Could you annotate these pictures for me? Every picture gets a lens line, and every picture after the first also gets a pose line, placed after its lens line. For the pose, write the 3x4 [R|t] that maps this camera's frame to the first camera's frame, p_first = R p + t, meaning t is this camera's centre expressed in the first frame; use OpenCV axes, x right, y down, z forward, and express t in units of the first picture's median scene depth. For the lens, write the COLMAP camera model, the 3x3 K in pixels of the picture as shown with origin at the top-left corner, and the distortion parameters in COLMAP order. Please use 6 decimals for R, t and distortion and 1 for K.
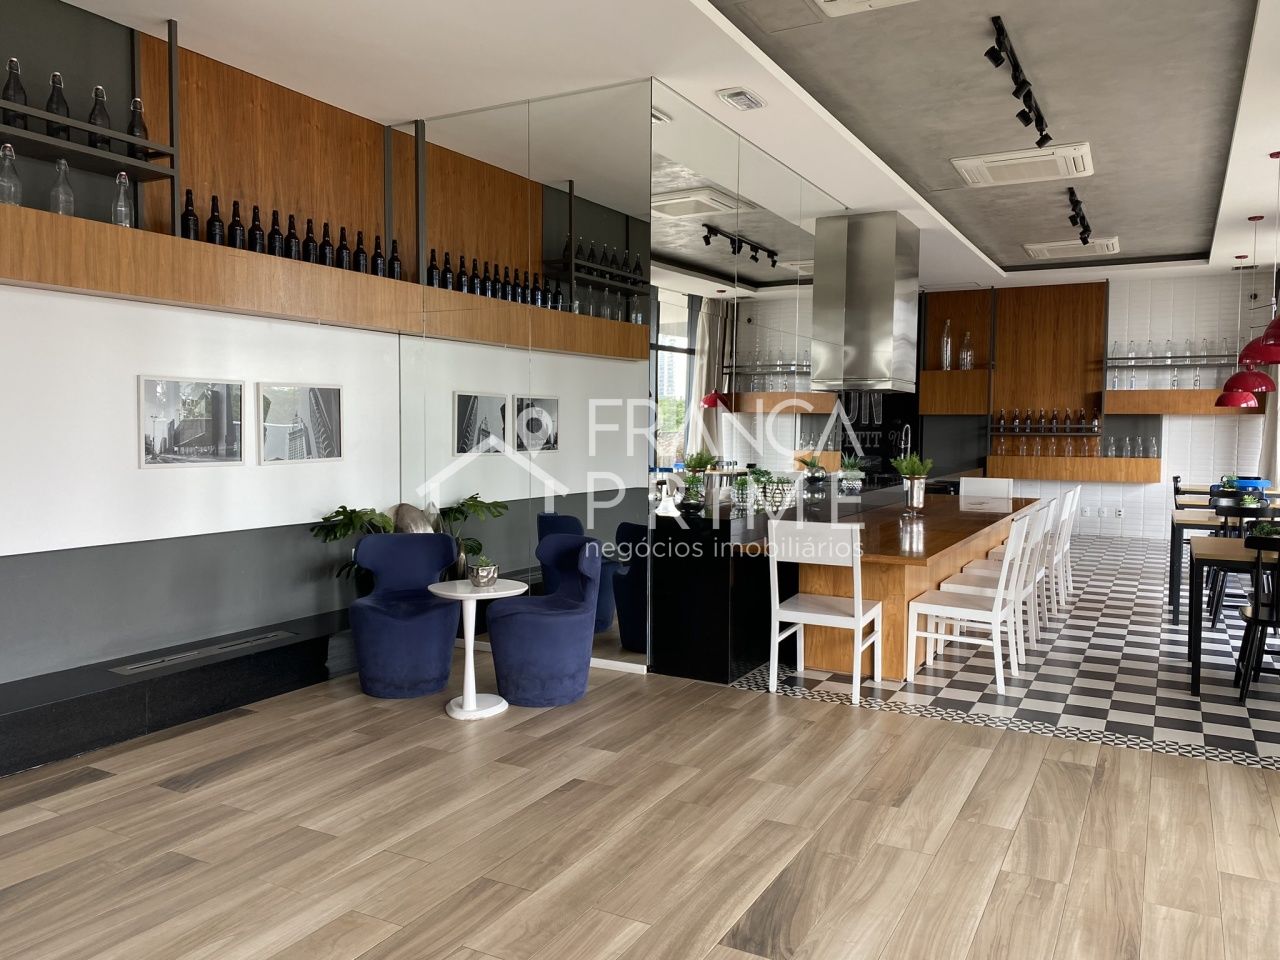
lens RADIAL K [[987.7, 0, 635.7], [0, 987.7, 476.5], [0, 0, 1]] dist [-0.001541, -0.002091]
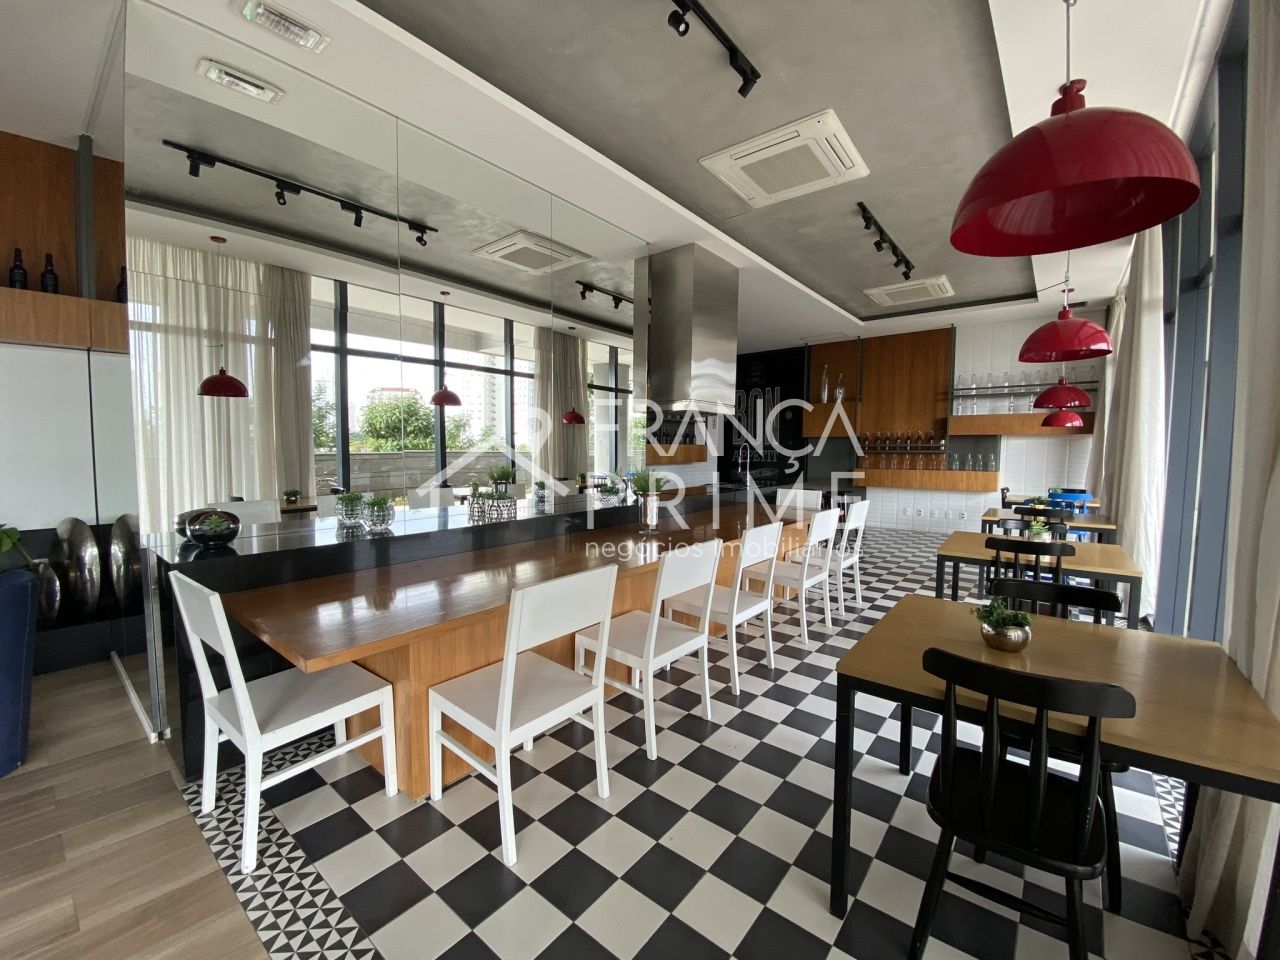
lens RADIAL K [[520.8, 0, 640.3], [0, 520.8, 478.9], [0, 0, 1]] dist [-0.003530, -0.005203]
pose [[0.983392, 0.011187, -0.181152, 0.215669], [-0.009703, 0.999912, 0.009076, -0.011098], [0.181237, -0.007167, 0.983413, 0.296132]]
